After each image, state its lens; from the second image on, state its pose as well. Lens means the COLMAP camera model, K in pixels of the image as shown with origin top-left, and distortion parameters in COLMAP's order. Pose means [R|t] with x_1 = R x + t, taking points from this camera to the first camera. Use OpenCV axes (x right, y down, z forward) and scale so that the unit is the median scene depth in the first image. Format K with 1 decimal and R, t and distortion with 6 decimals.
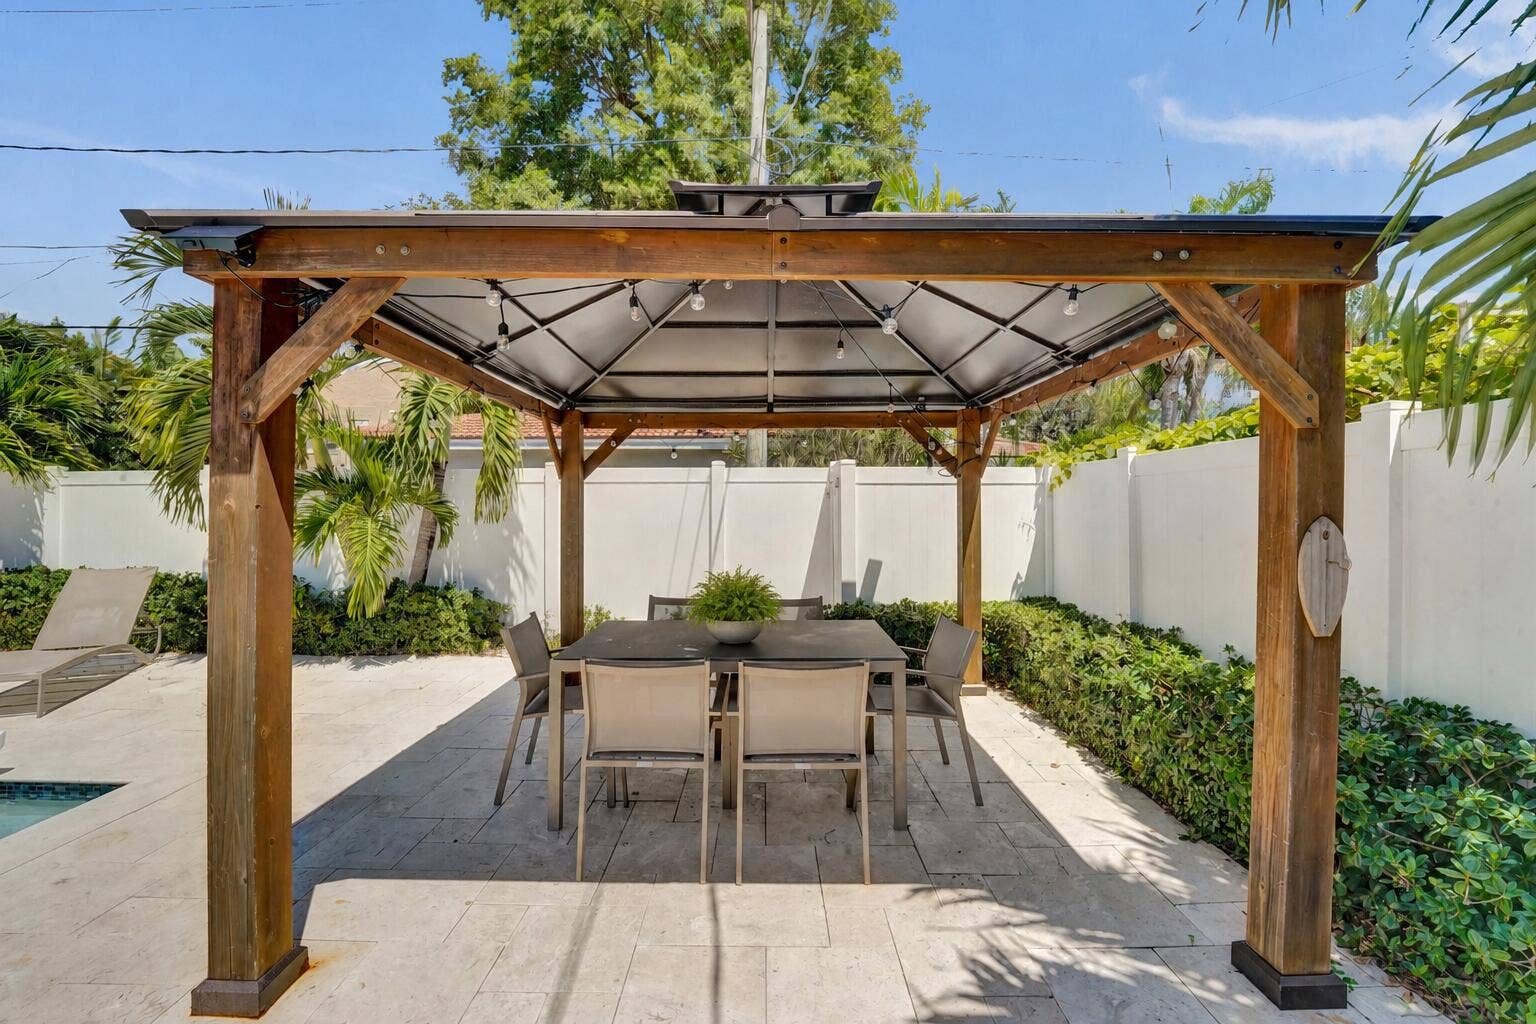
lens RADIAL K [[623.7, 0, 769.5], [0, 623.7, 519.3], [0, 0, 1]] dist [-0.025597, 0.004748]
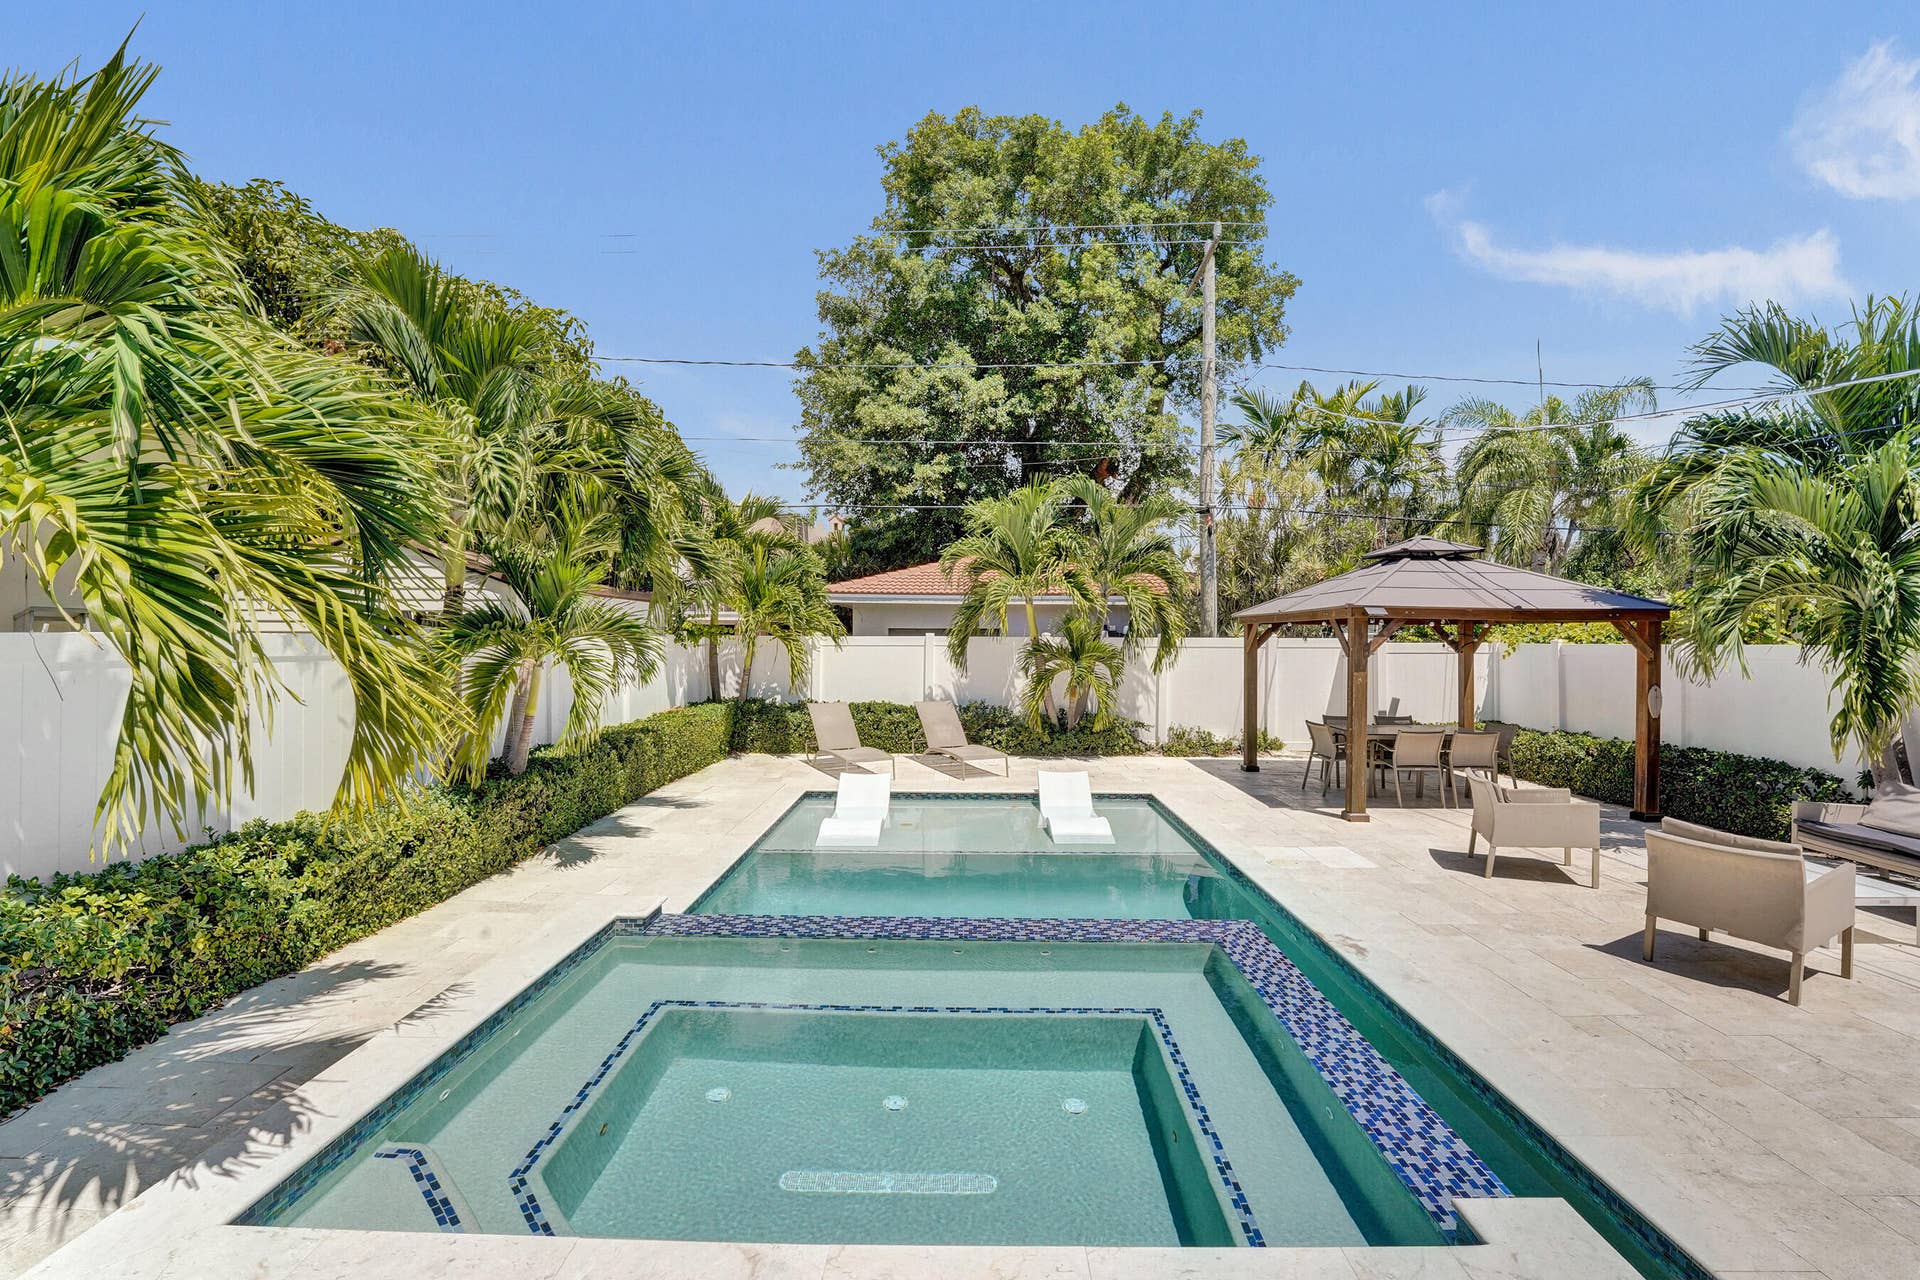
lens RADIAL K [[779.7, 0, 961.9], [0, 779.7, 649.1], [0, 0, 1]] dist [-0.025597, 0.004748]
pose [[0.999947, 0.003116, -0.009812, -0.916477], [-0.003118, 0.999995, -0.000224, -0.057534], [0.009812, 0.000254, 0.999952, -1.038478]]
